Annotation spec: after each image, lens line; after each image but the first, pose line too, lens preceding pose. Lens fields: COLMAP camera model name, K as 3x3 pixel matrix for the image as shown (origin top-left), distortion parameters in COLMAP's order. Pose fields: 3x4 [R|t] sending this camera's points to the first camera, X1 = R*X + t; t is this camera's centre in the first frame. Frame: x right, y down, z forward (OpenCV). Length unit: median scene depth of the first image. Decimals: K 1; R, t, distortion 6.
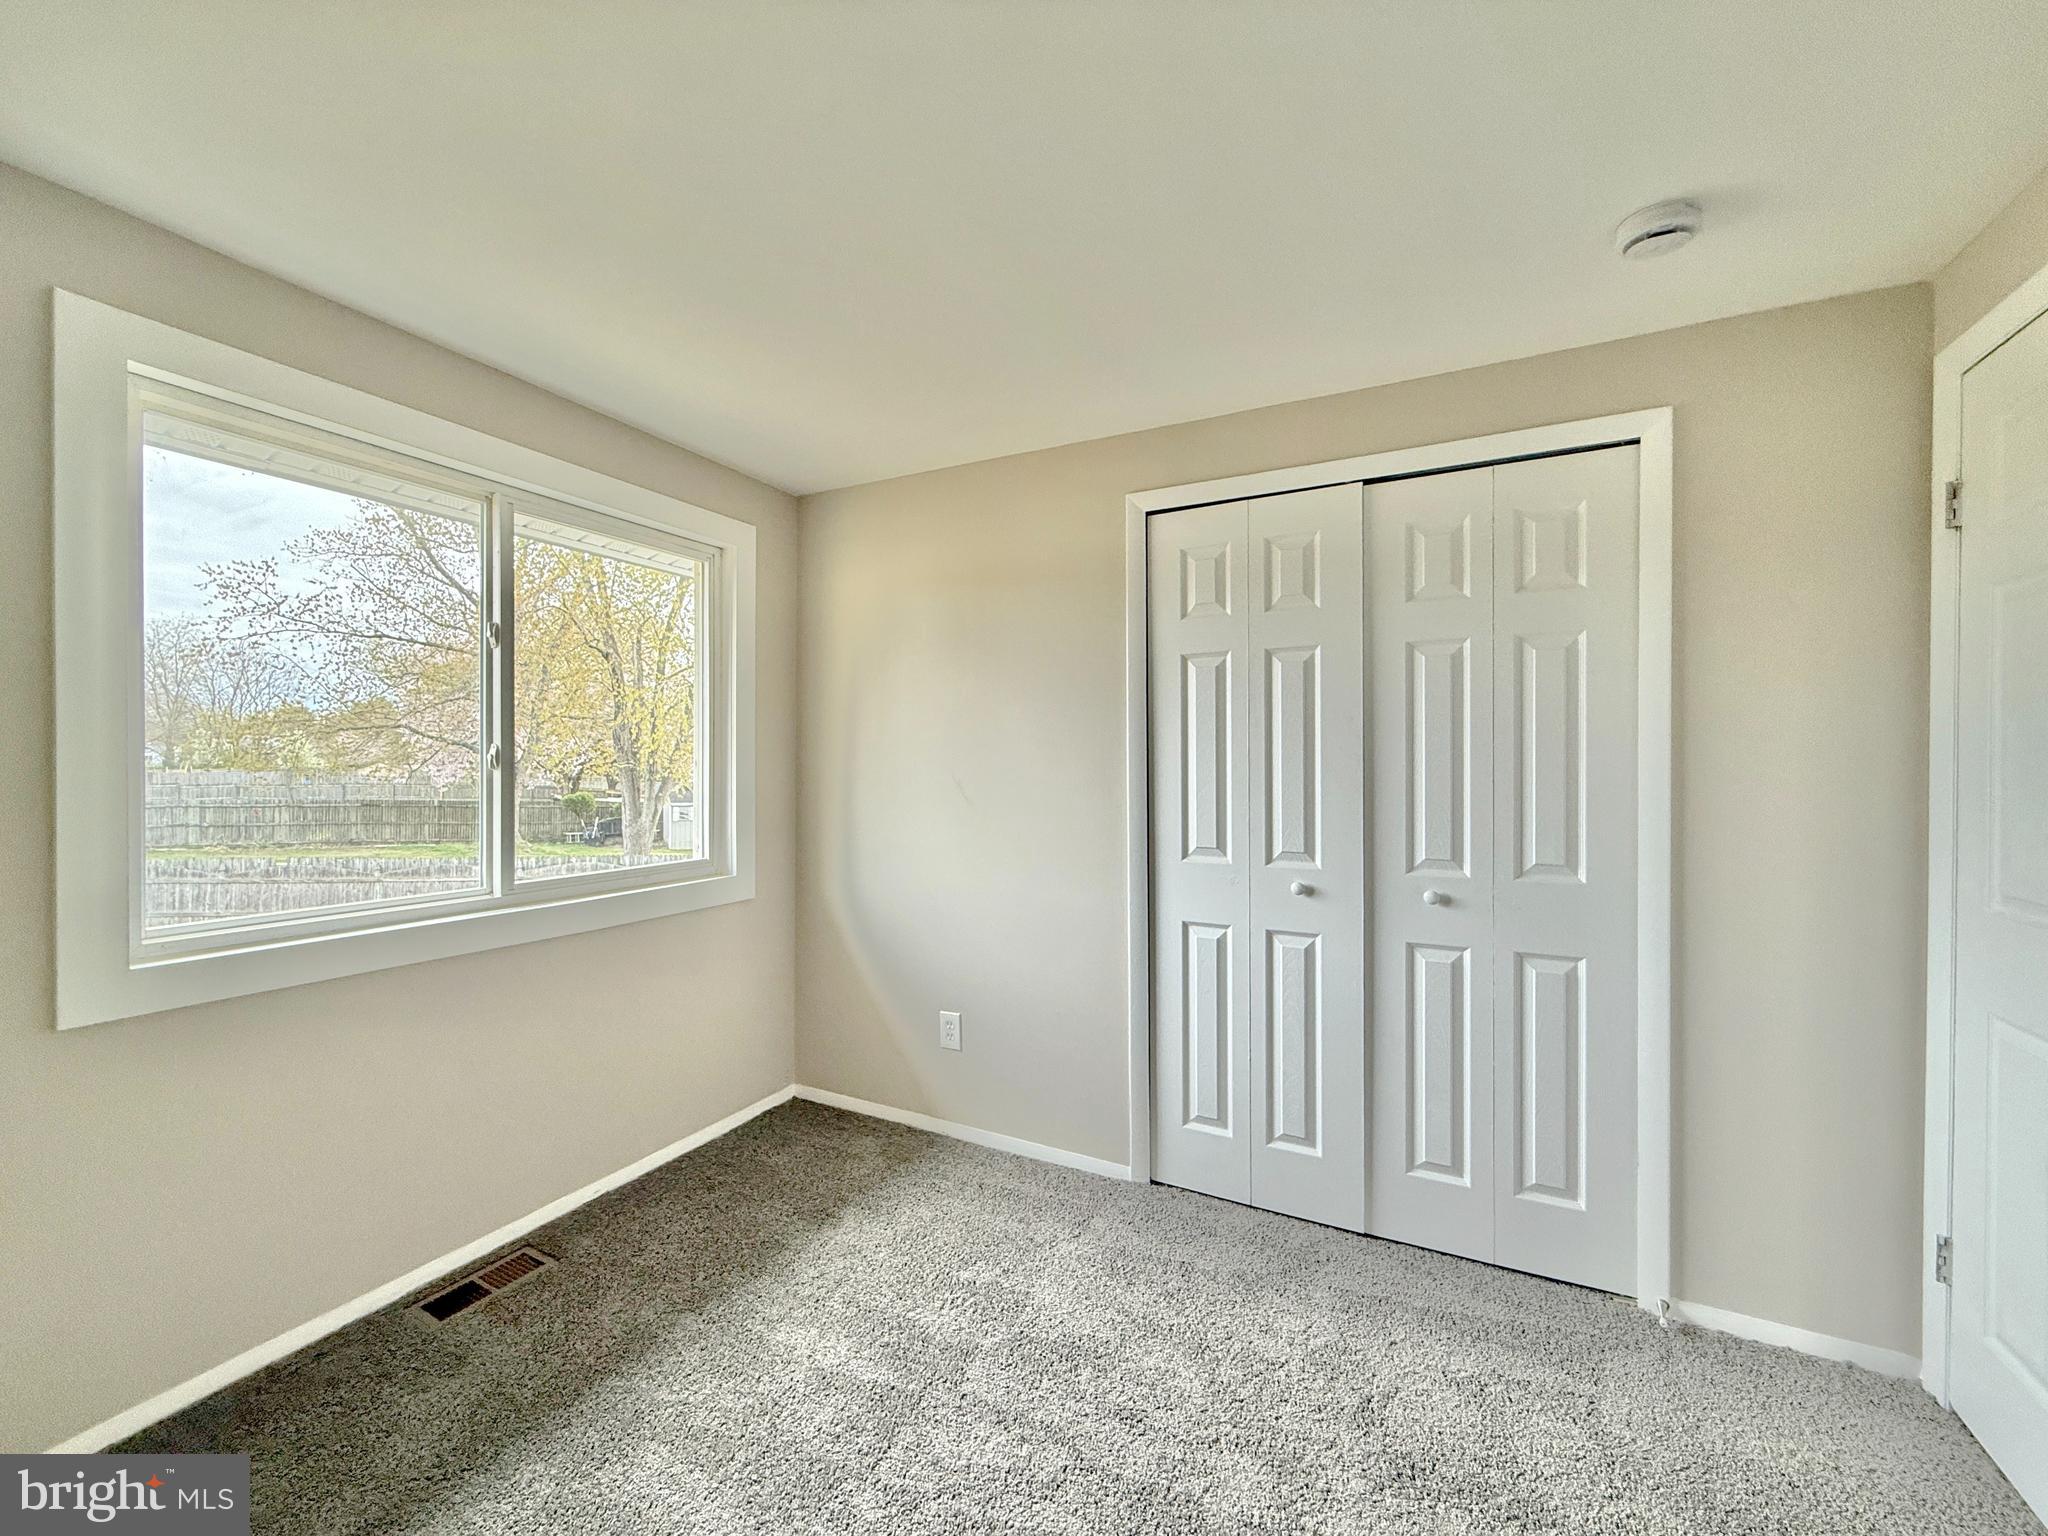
lens RADIAL K [[816.0, 0, 1020.8], [0, 816.0, 755.8], [0, 0, 1]] dist [-0.002621, 0.000642]
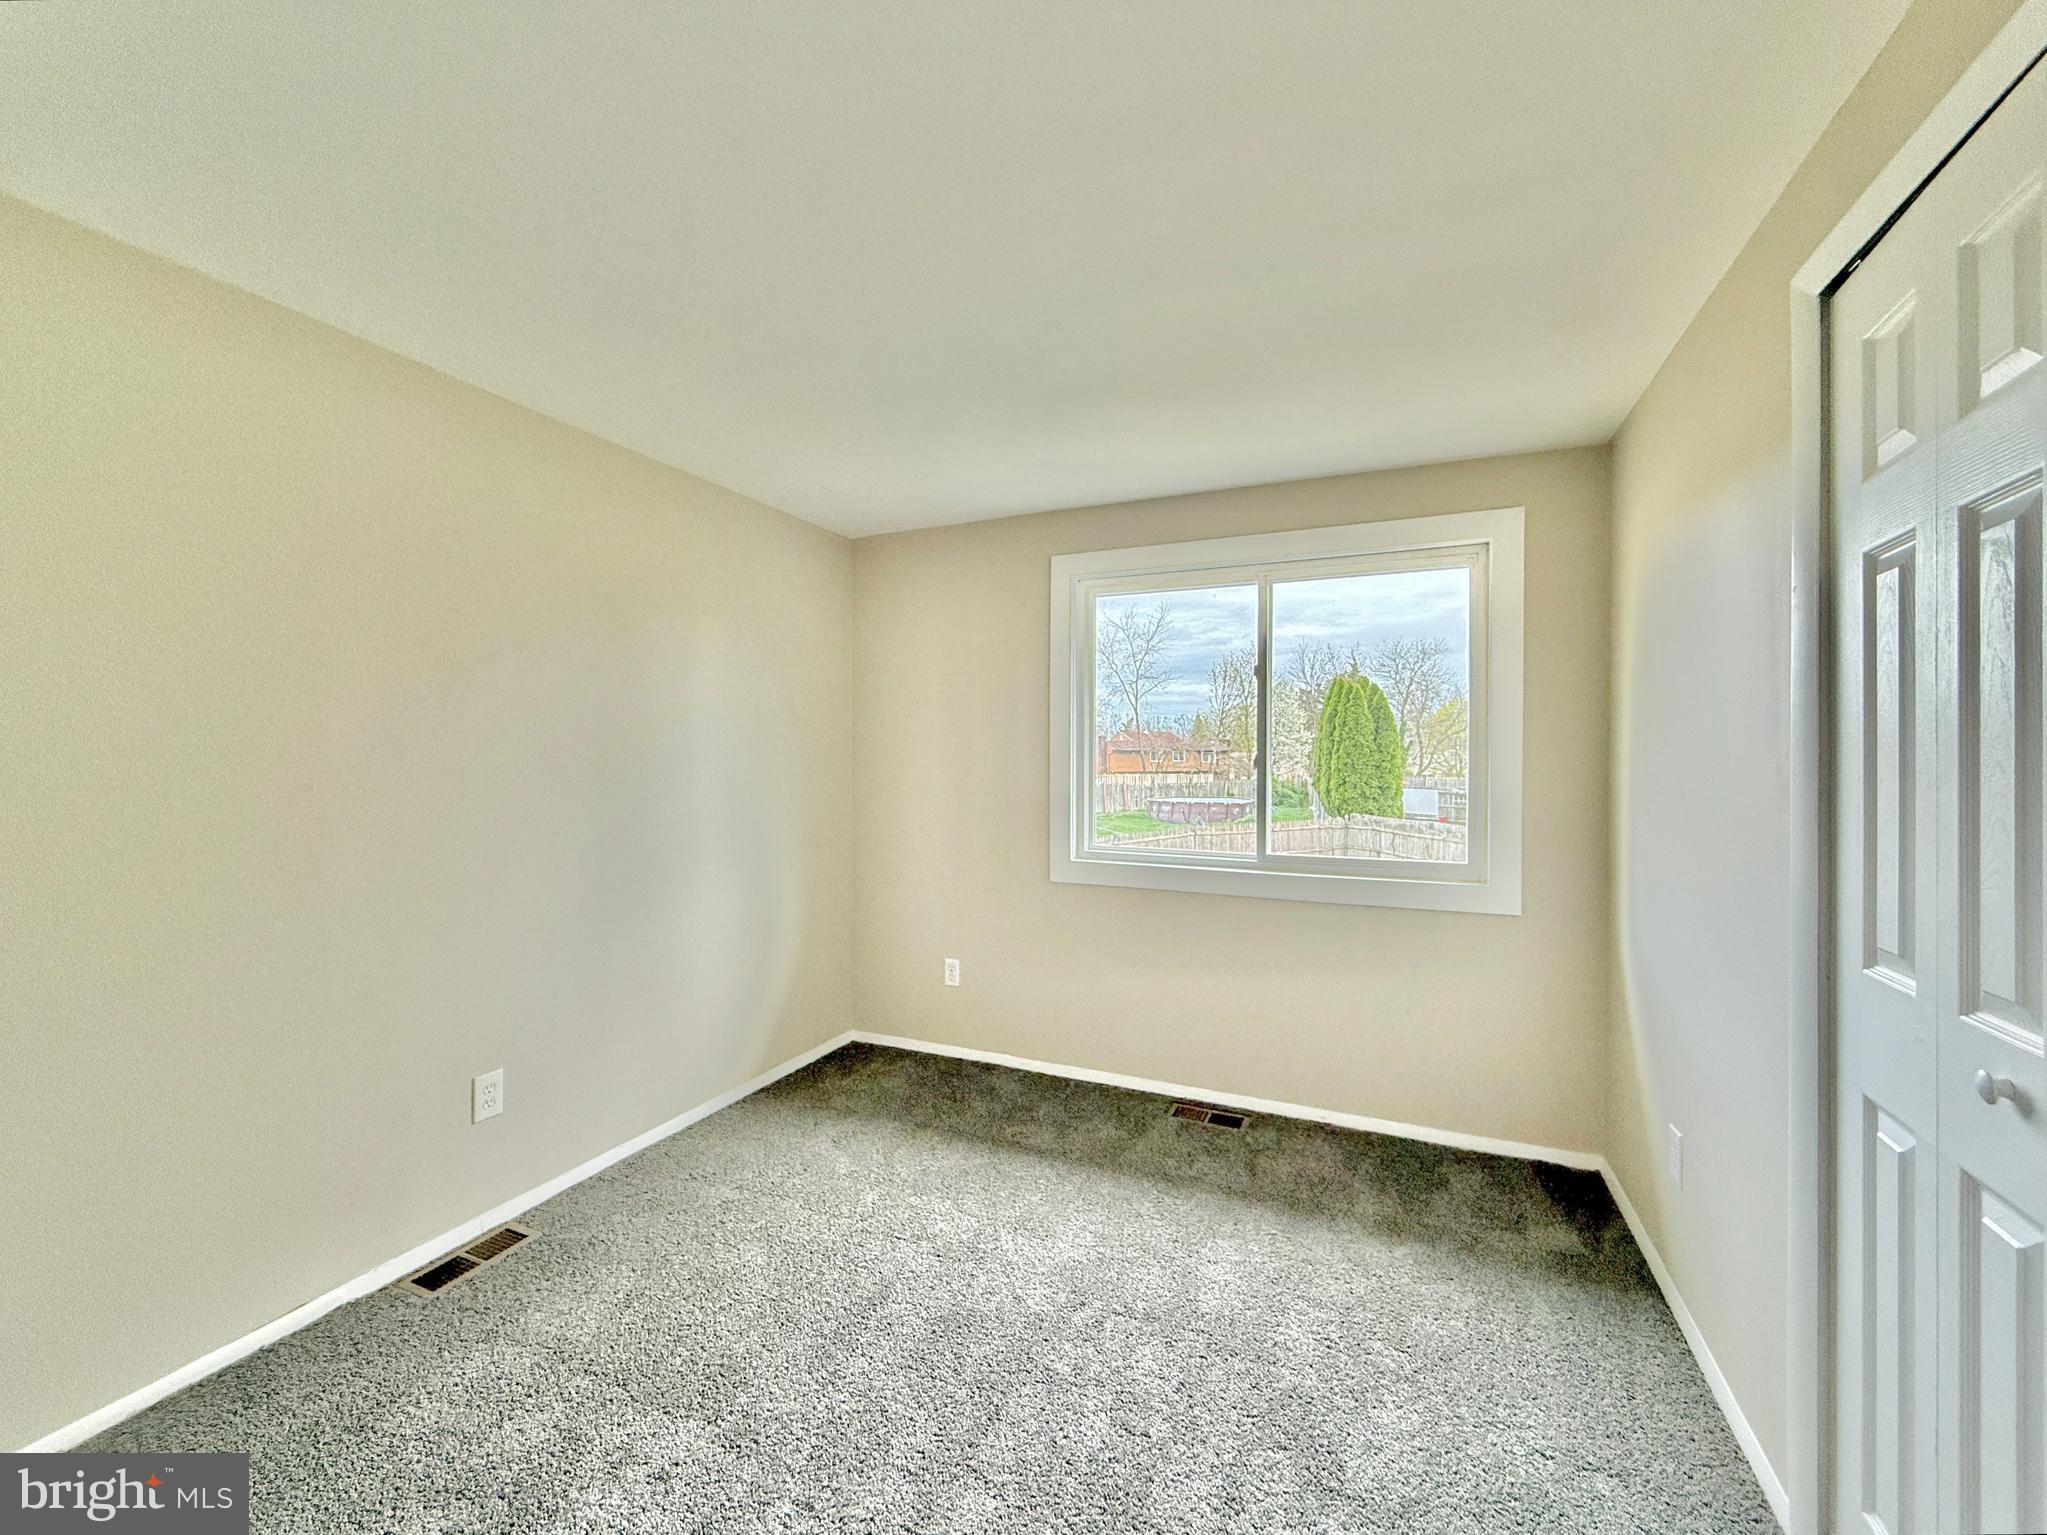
lens RADIAL K [[815.6, 0, 1014.1], [0, 815.6, 760.0], [0, 0, 1]] dist [-0.002621, 0.000642]
pose [[0.063239, -0.000675, -0.997998, 0.707248], [0.000280, 1.000000, -0.000659, 0.001283], [0.997998, -0.000238, 0.063239, 0.492874]]
